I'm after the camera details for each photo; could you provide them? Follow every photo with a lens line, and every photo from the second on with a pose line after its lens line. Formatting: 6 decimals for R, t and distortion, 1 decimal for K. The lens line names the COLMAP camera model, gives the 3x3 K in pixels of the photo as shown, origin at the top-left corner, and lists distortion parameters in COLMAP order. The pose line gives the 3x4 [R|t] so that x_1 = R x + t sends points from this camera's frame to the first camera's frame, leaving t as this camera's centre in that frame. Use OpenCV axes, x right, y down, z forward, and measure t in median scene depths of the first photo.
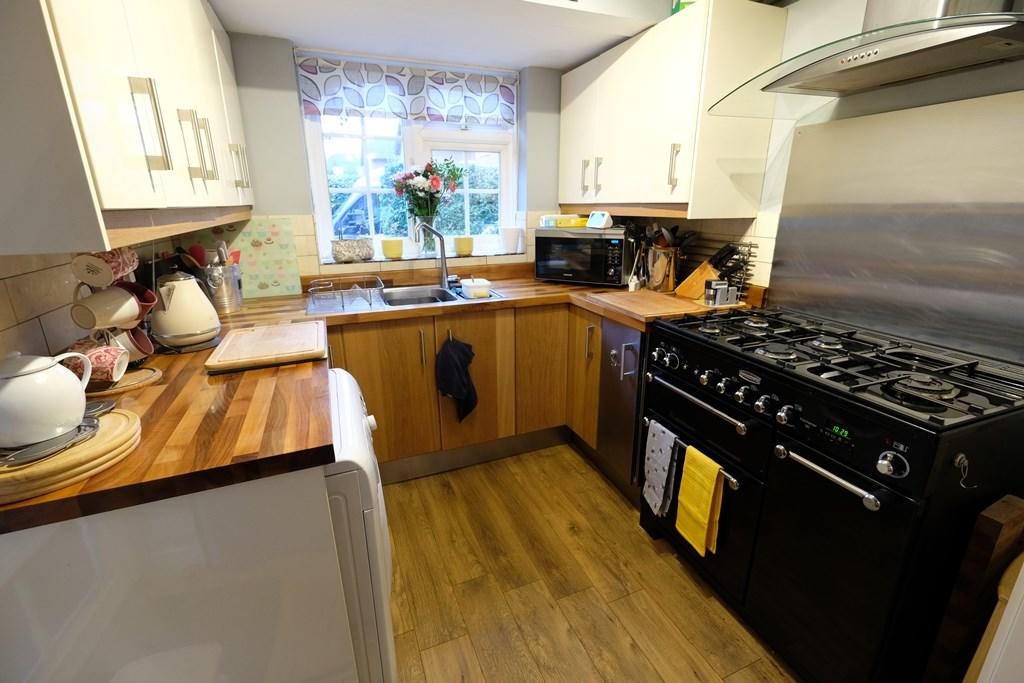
lens RADIAL K [[445.5, 0, 514.0], [0, 445.5, 336.4], [0, 0, 1]] dist [-0.003659, 0.000715]
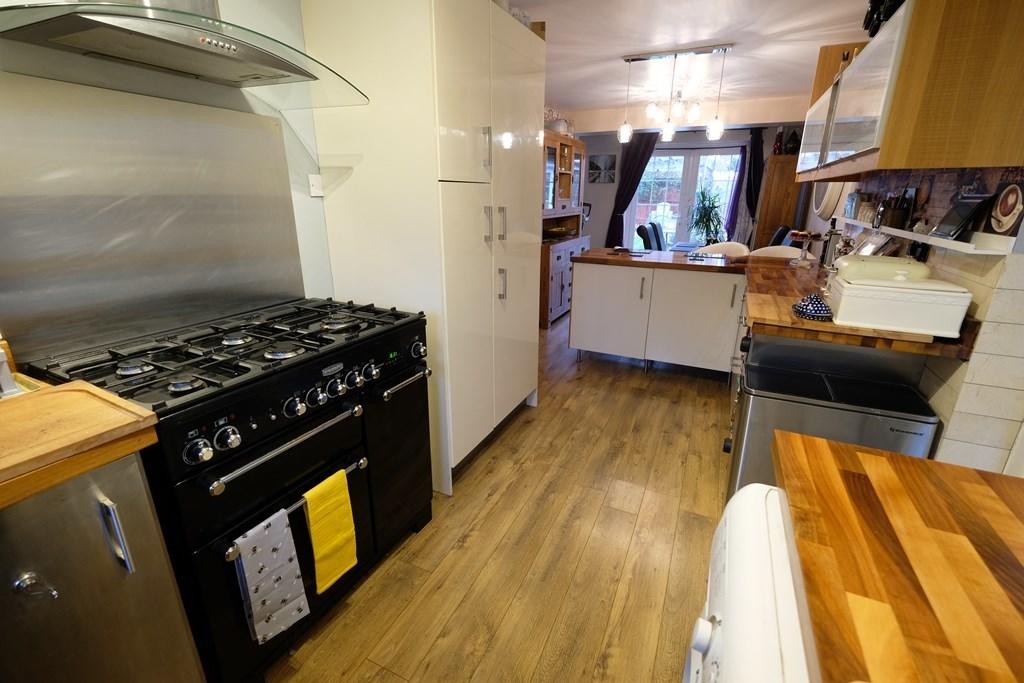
lens RADIAL K [[445.5, 0, 515.1], [0, 445.5, 334.2], [0, 0, 1]] dist [-0.003659, 0.000715]
pose [[-0.676596, -0.226352, 0.700702, -0.242056], [0.205345, 0.855833, 0.474745, -0.206270], [-0.707143, 0.465096, -0.532573, 0.676597]]
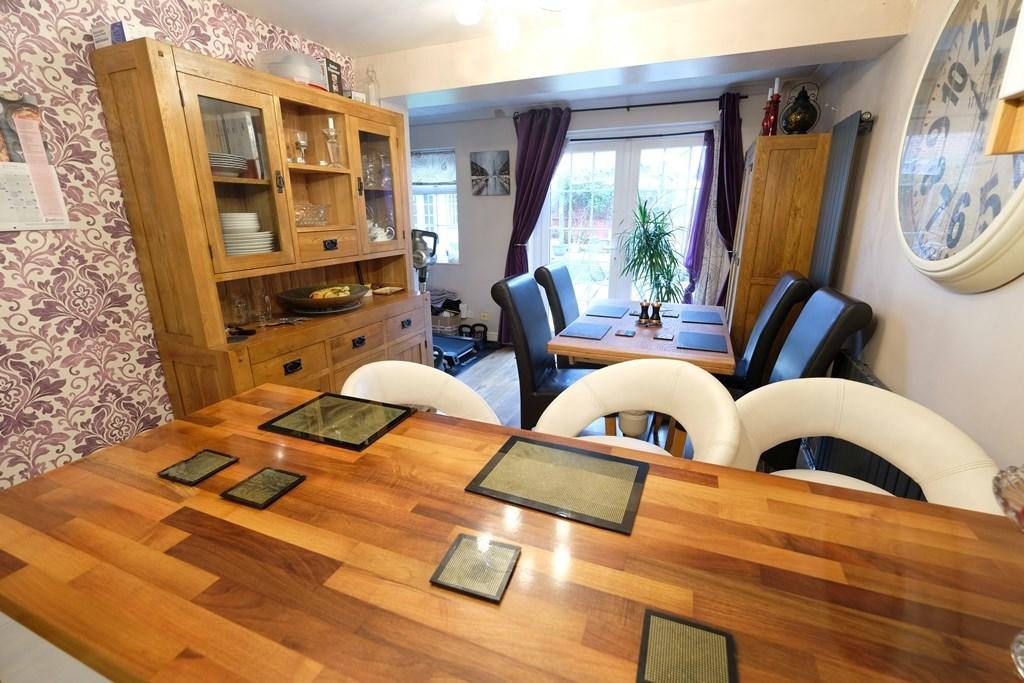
lens RADIAL K [[445.5, 0, 522.4], [0, 445.5, 338.7], [0, 0, 1]] dist [-0.003659, 0.000715]
pose [[-0.724239, -0.187159, 0.663664, 0.263916], [0.202818, 0.862067, 0.464441, 0.156958], [-0.659047, 0.470969, -0.586383, -0.564343]]
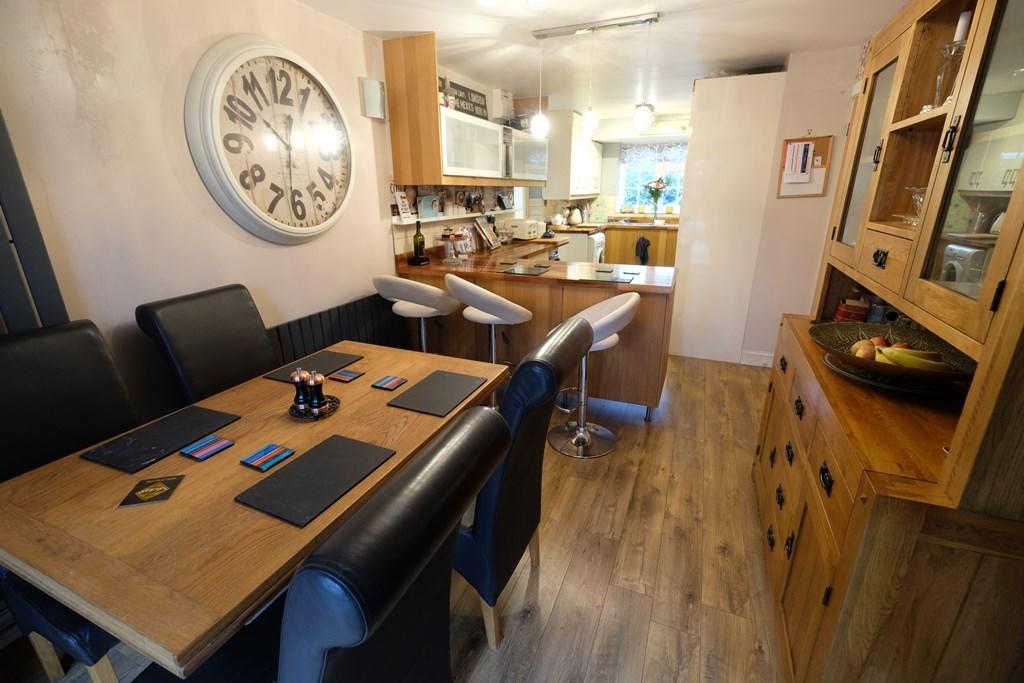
lens RADIAL K [[445.5, 0, 512.8], [0, 445.5, 336.5], [0, 0, 1]] dist [-0.003659, 0.000715]
pose [[0.705568, 0.224761, -0.672054, 1.355372], [-0.202780, 0.972748, 0.112432, 0.475705], [0.679010, 0.056951, 0.731917, -1.708229]]
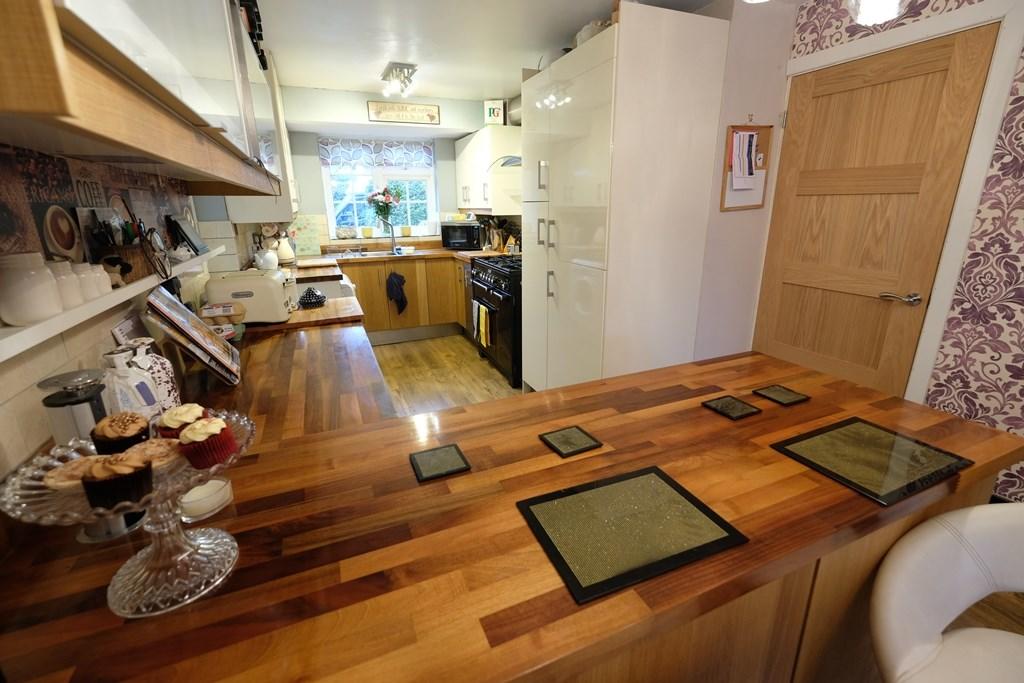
lens RADIAL K [[445.5, 0, 518.0], [0, 445.5, 339.6], [0, 0, 1]] dist [-0.003659, 0.000715]
pose [[0.999769, -0.008960, 0.019554, 0.382334], [0.008897, 0.999955, 0.003317, 0.302305], [-0.019582, -0.003142, 0.999803, -1.064942]]
